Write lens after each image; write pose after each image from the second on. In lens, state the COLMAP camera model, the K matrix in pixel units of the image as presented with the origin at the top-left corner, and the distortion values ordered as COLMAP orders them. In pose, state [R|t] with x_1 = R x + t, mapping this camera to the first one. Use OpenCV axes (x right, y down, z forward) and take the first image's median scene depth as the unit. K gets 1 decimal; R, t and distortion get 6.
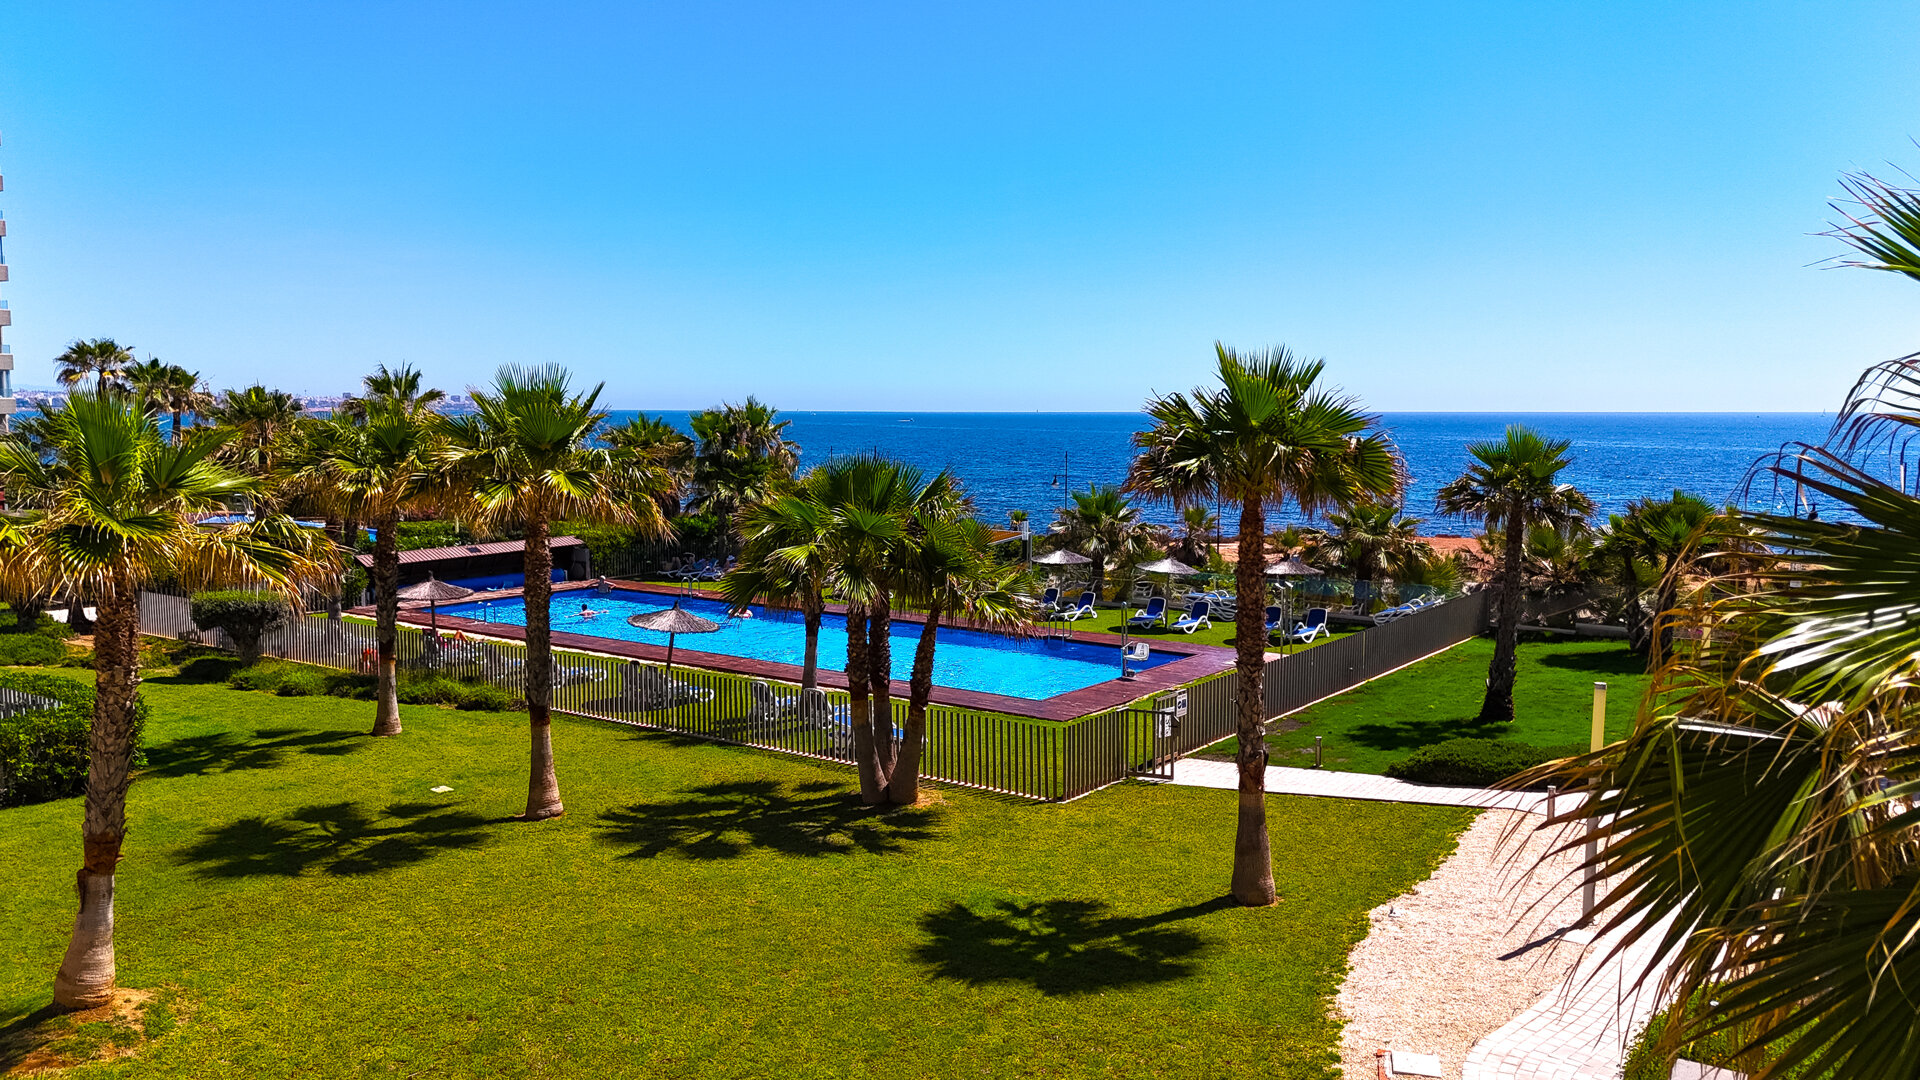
lens RADIAL K [[1540.9, 0, 960.0], [0, 1540.9, 540.0], [0, 0, 1]] dist [0.088942, -0.010127]
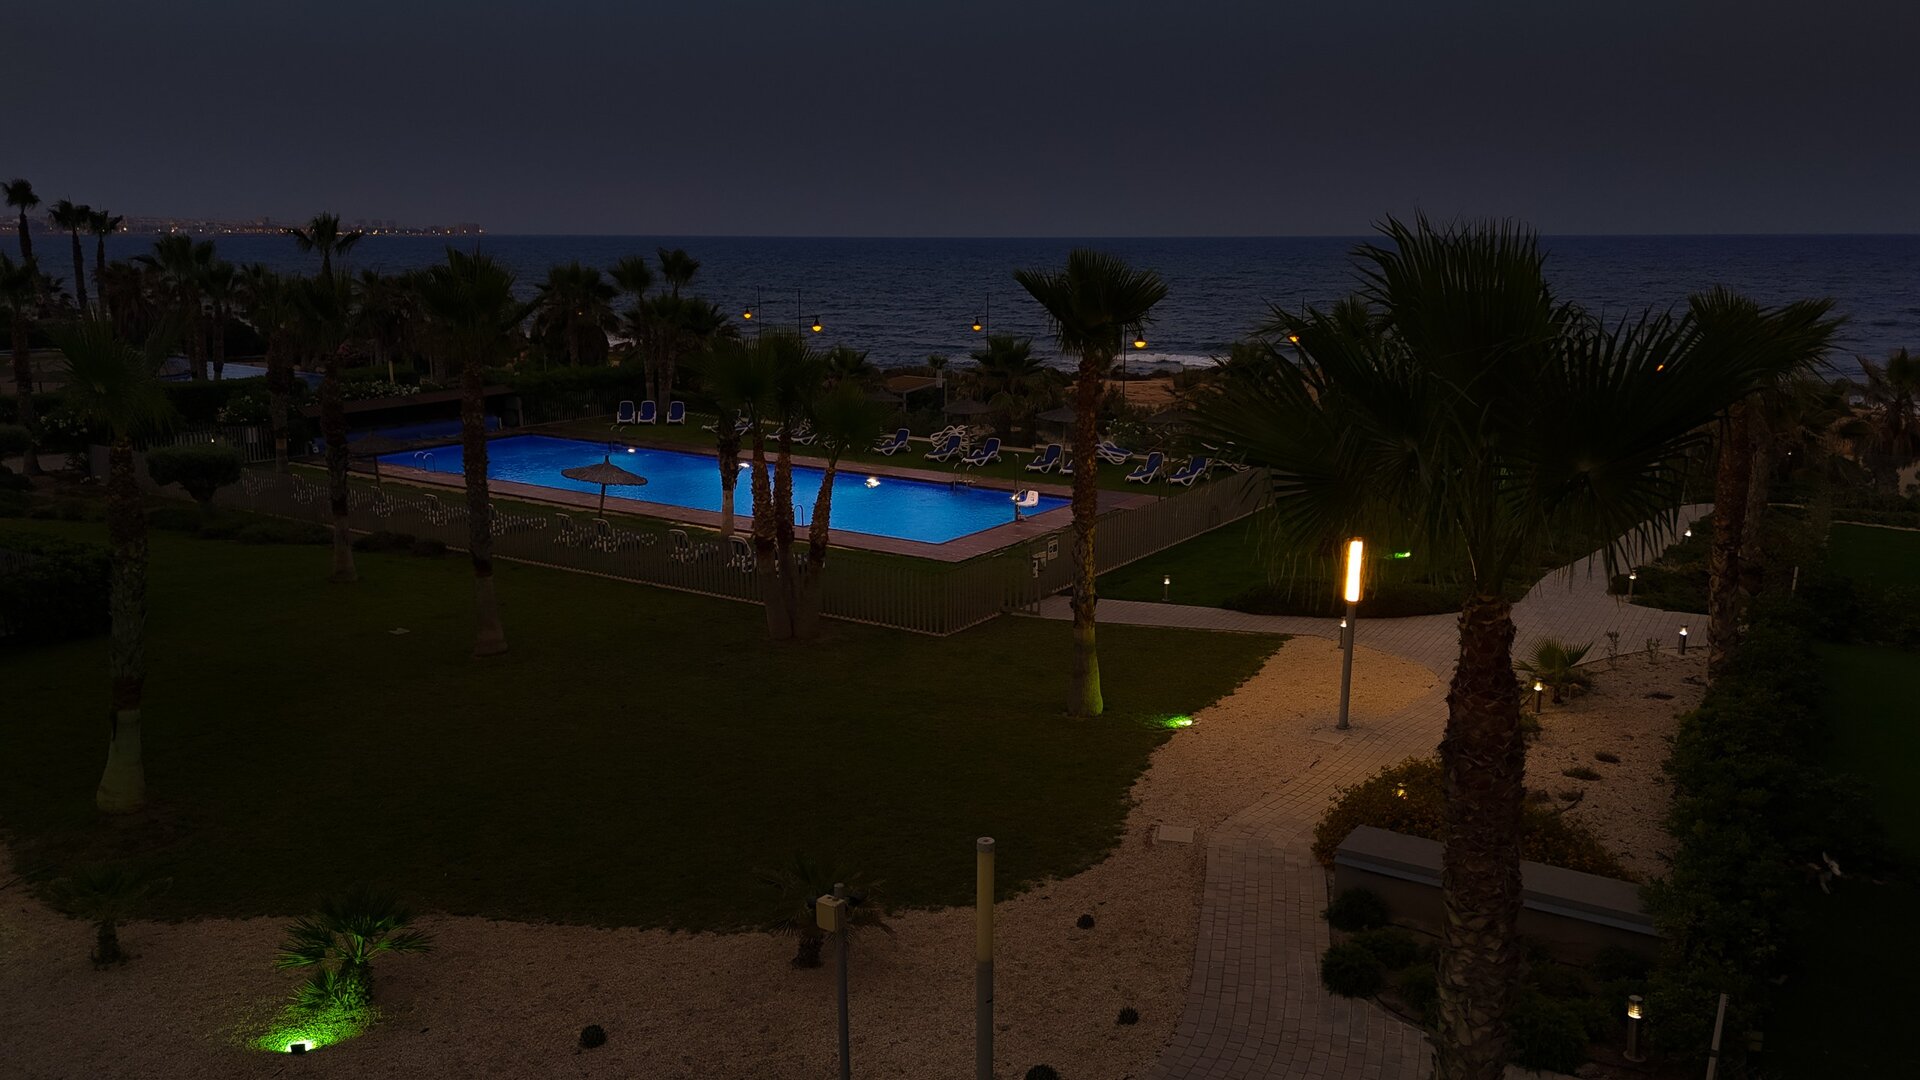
lens RADIAL K [[1540.9, 0, 960.0], [0, 1540.9, 540.0], [0, 0, 1]] dist [0.088942, -0.010127]
pose [[0.999283, -0.011319, 0.036130, 0.036460], [0.007209, 0.993691, 0.111924, -0.030526], [-0.037168, -0.111583, 0.993060, -0.137589]]
